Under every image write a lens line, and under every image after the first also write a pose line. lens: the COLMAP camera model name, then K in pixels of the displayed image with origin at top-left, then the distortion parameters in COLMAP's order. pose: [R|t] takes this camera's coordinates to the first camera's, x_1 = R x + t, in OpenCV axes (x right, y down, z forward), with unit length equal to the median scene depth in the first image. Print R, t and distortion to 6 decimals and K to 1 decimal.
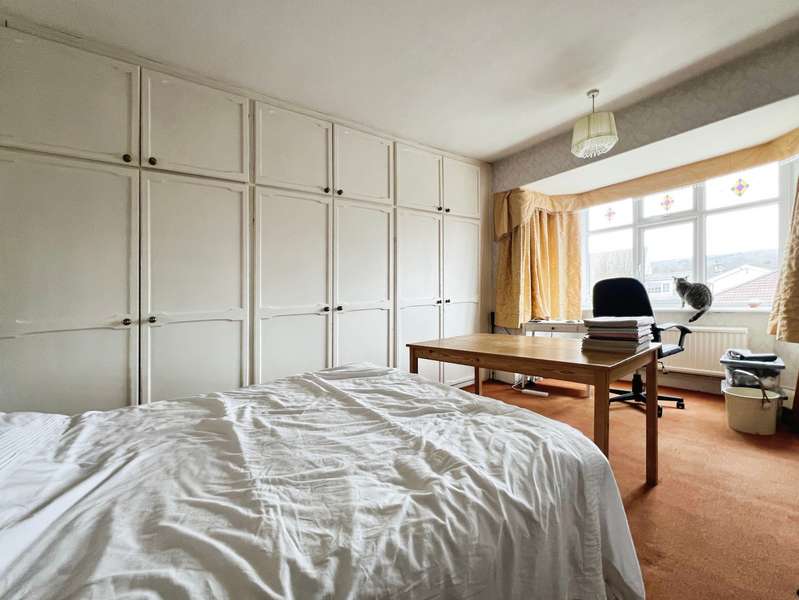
lens RADIAL K [[343.8, 0, 400.8], [0, 343.8, 310.0], [0, 0, 1]] dist [-0.001287, -0.000114]
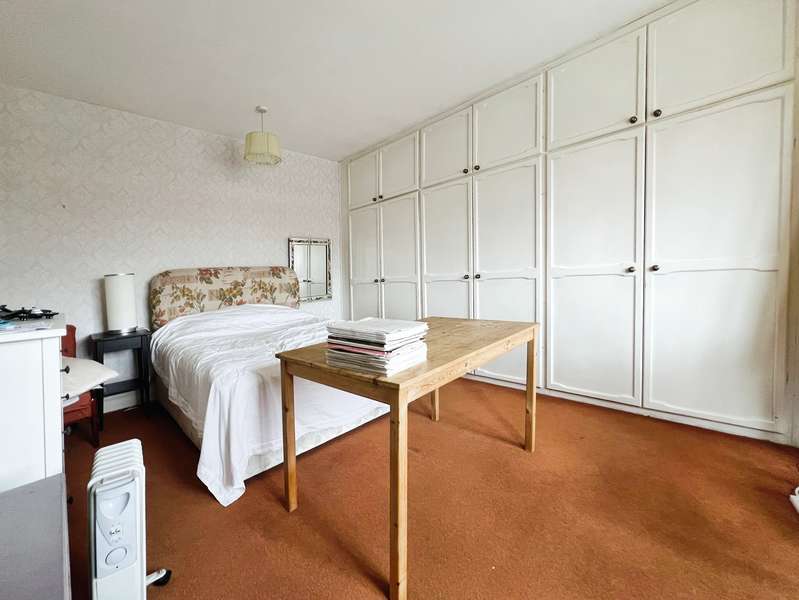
lens RADIAL K [[317.4, 0, 401.1], [0, 317.4, 273.2], [0, 0, 1]] dist [-0.000140, -0.000032]
pose [[0.164901, 0.035501, -0.985671, 0.583269], [0.019038, 0.999051, 0.039168, -0.044697], [0.986126, -0.025224, 0.164069, 0.457393]]
